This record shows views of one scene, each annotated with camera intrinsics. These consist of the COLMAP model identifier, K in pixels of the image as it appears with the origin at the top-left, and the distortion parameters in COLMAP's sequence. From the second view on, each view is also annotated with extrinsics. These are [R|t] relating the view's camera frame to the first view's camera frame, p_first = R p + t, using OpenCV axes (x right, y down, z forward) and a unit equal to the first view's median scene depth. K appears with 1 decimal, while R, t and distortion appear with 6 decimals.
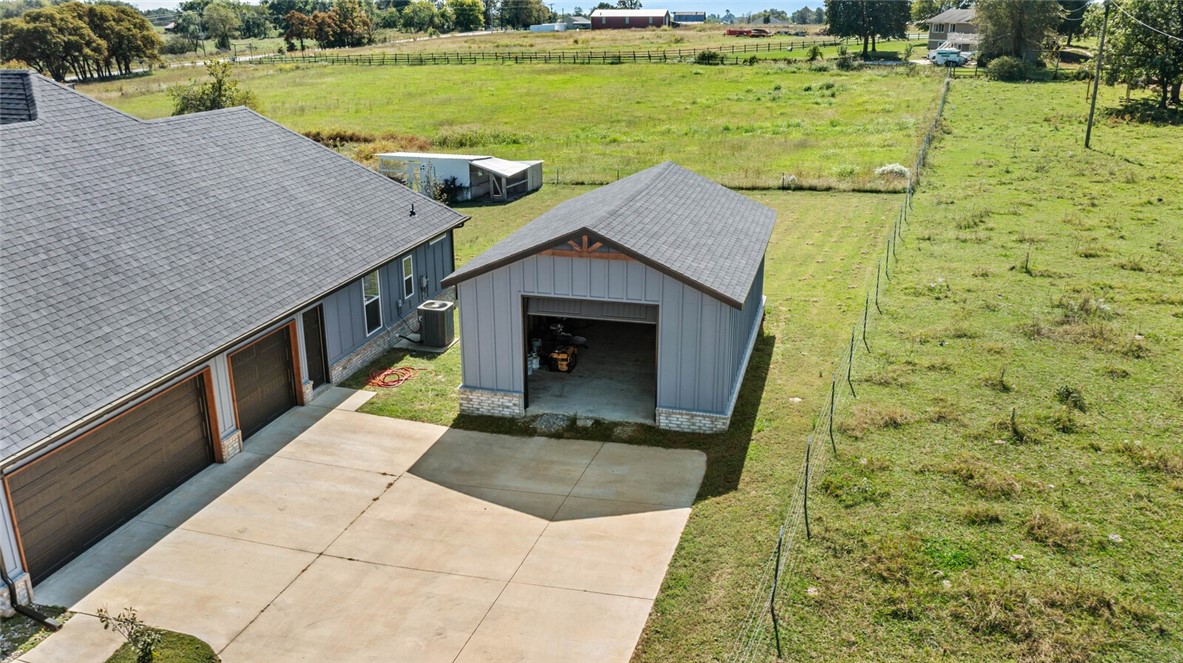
lens RADIAL K [[939.6, 0, 592.0], [0, 939.6, 331.5], [0, 0, 1]] dist [-0.022337, 0.013619]
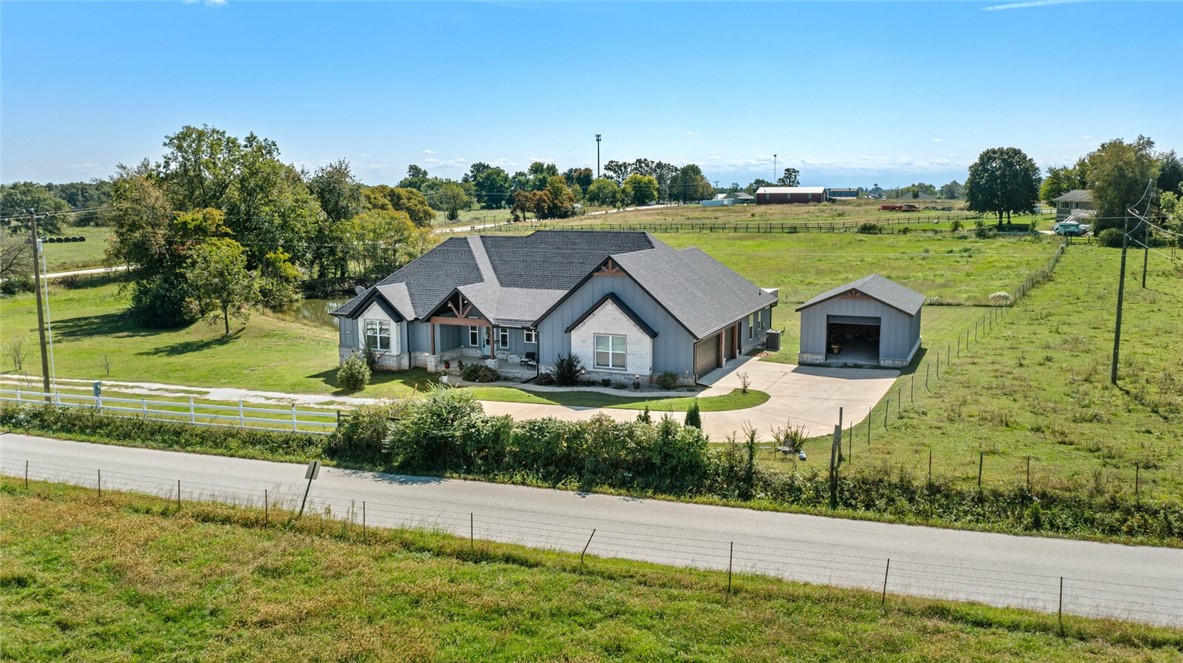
lens RADIAL K [[939.6, 0, 592.2], [0, 939.6, 332.0], [0, 0, 1]] dist [-0.022337, 0.013619]
pose [[0.988336, 0.020504, -0.150901, -0.049509], [-0.046229, 0.984531, -0.169004, 0.073407], [0.145101, 0.174009, 0.973995, -0.250777]]
